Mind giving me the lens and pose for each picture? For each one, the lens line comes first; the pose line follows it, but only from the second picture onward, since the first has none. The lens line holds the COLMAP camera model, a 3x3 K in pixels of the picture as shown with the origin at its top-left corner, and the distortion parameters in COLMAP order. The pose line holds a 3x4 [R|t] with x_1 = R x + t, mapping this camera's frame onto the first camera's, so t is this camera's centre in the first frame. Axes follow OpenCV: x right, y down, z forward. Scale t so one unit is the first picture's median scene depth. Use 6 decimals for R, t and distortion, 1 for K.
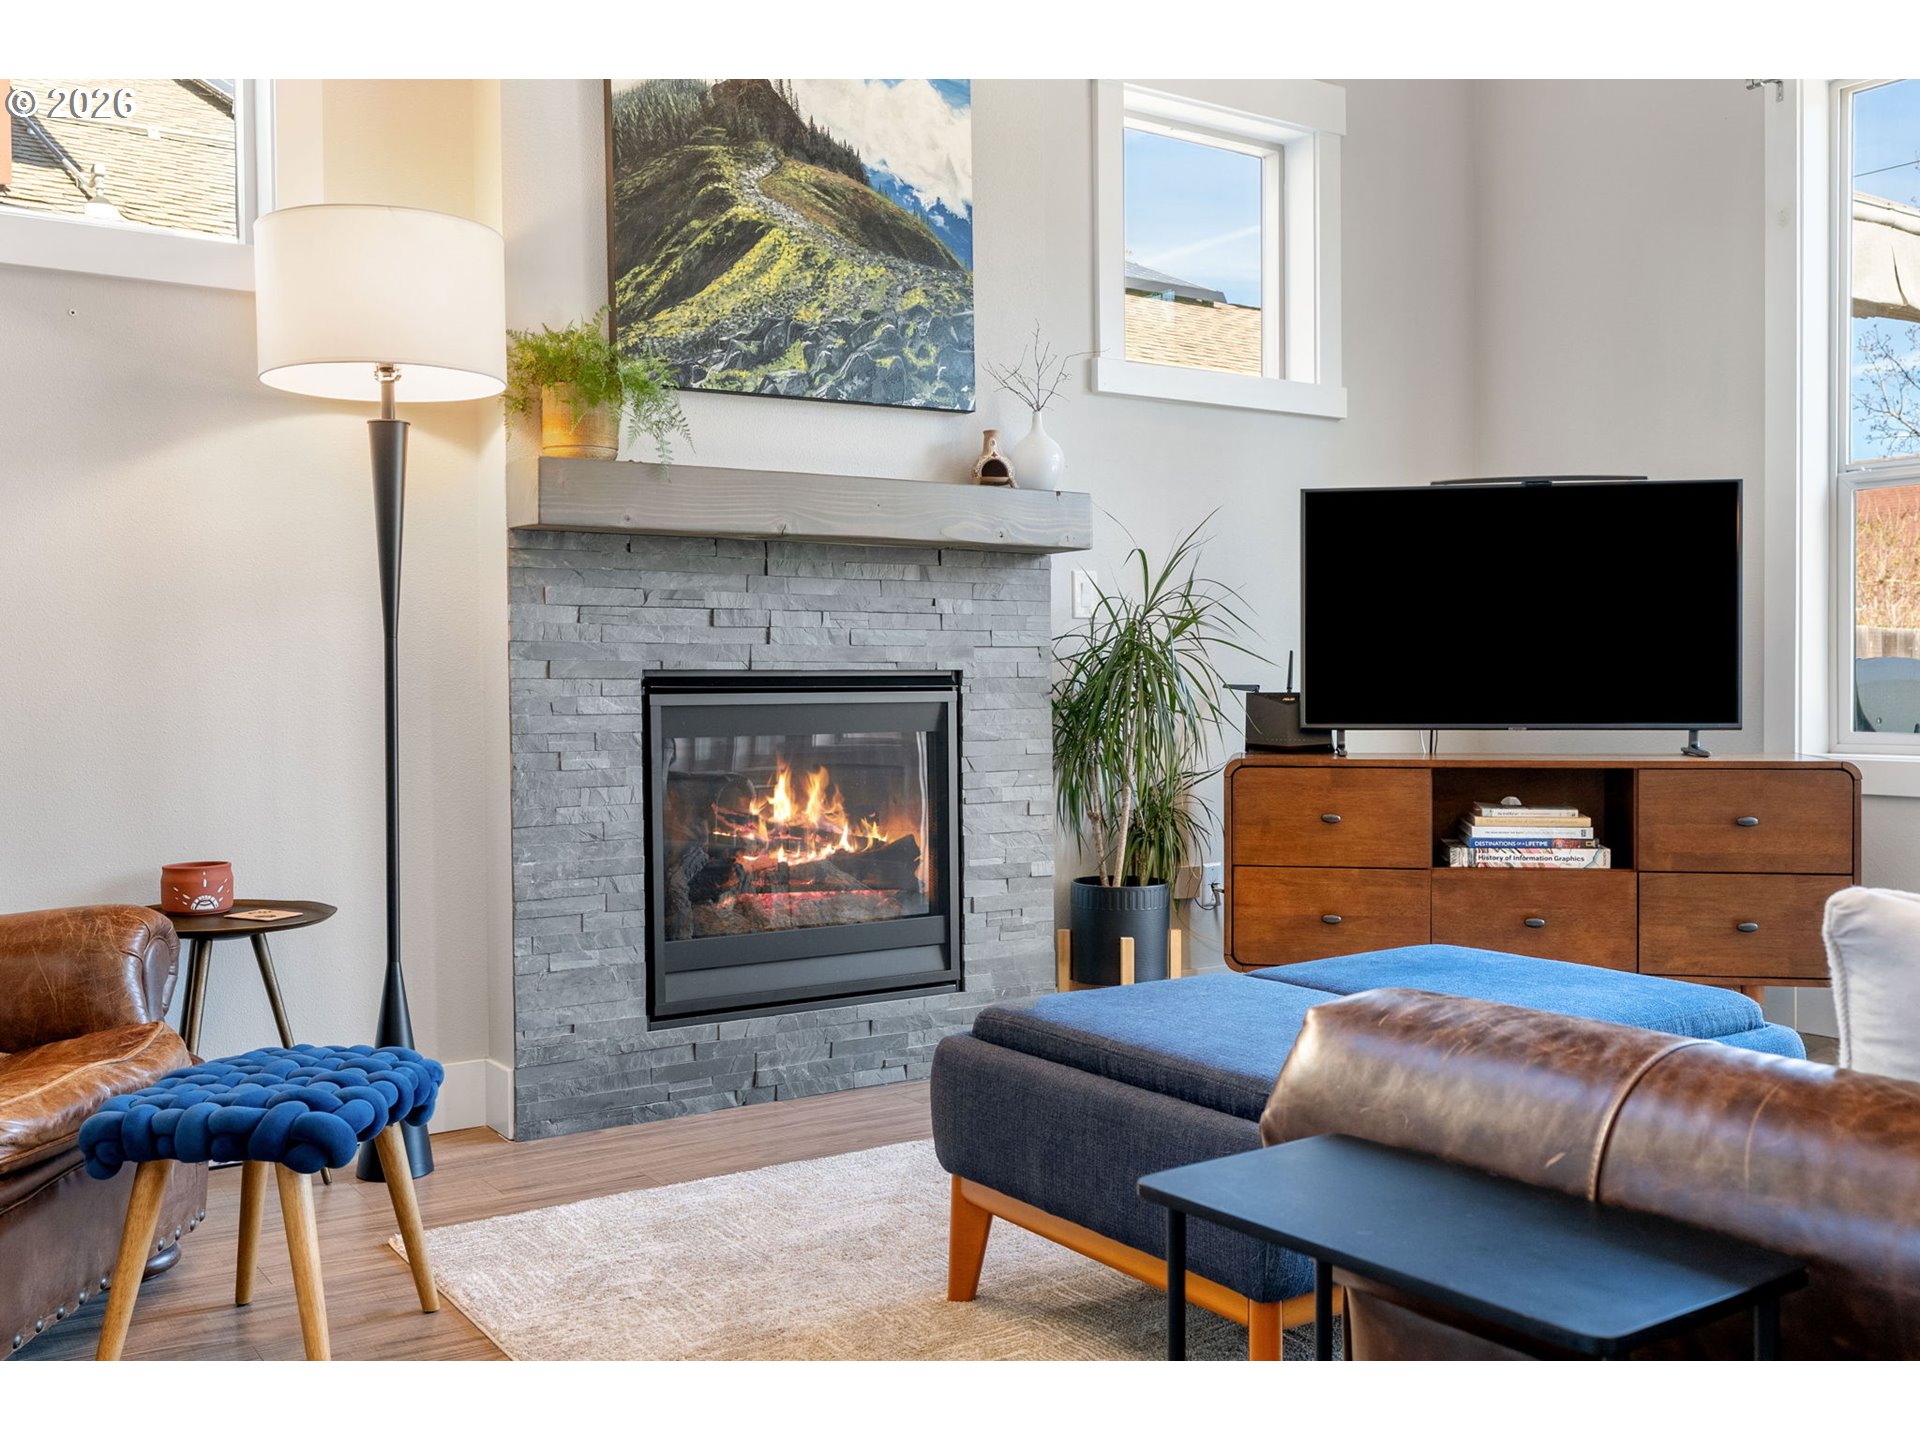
lens RADIAL K [[1761.2, 0, 960.0], [0, 1761.2, 720.0], [0, 0, 1]] dist [-0.006175, -0.003896]
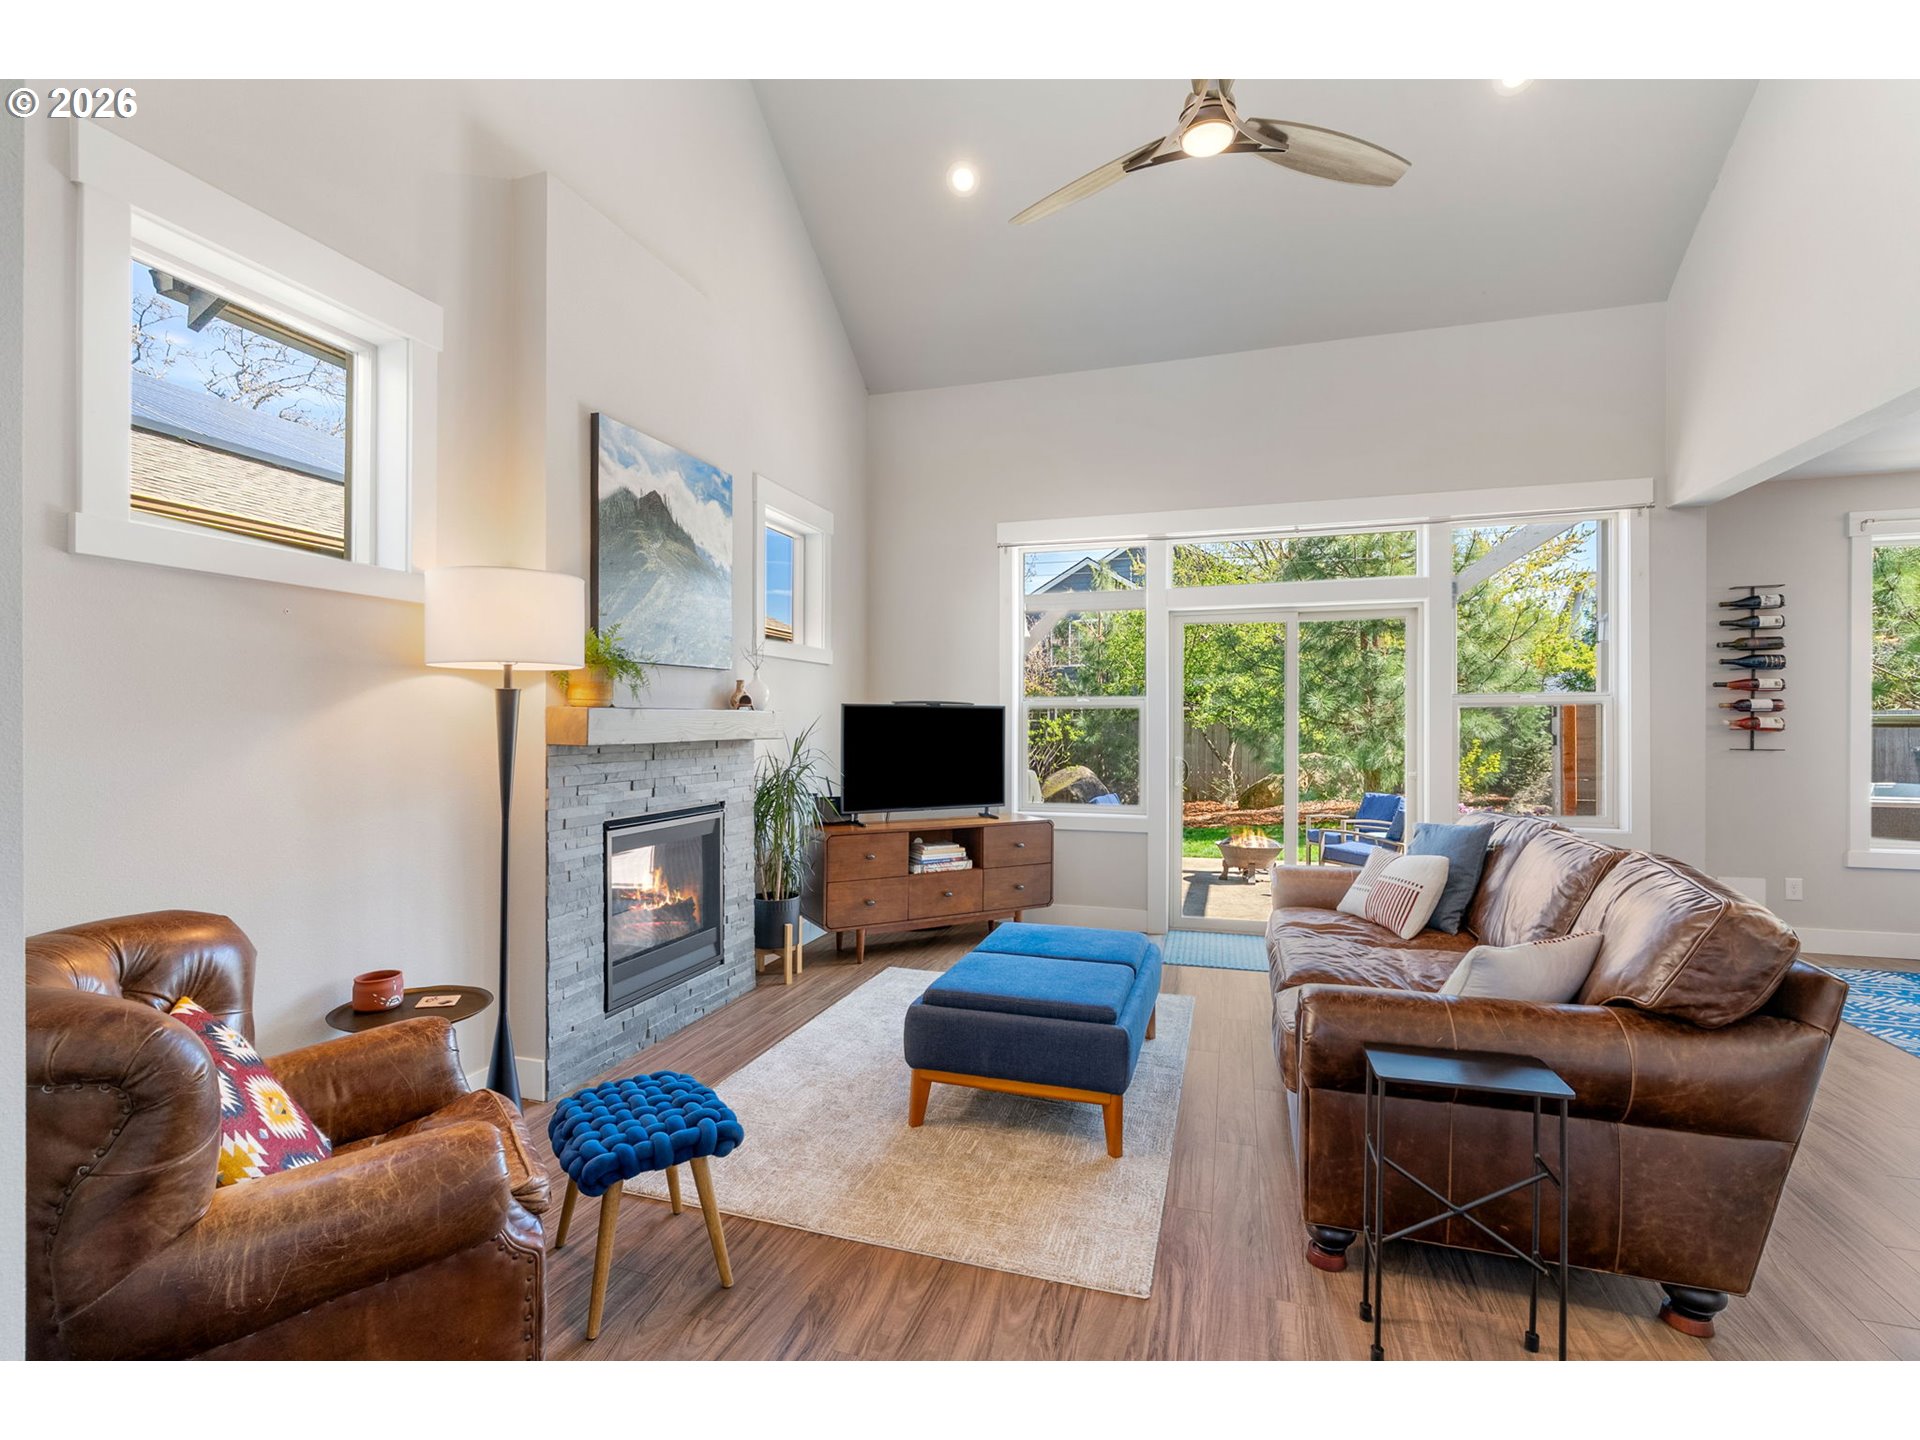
lens RADIAL K [[874.5, 0, 971.3], [0, 874.5, 724.1], [0, 0, 1]] dist [-0.000334, -0.000068]
pose [[0.781265, 0.008302, 0.624145, -0.389706], [0.007780, 0.999704, -0.023035, -0.087995], [-0.624151, 0.022852, 0.780969, 0.062623]]
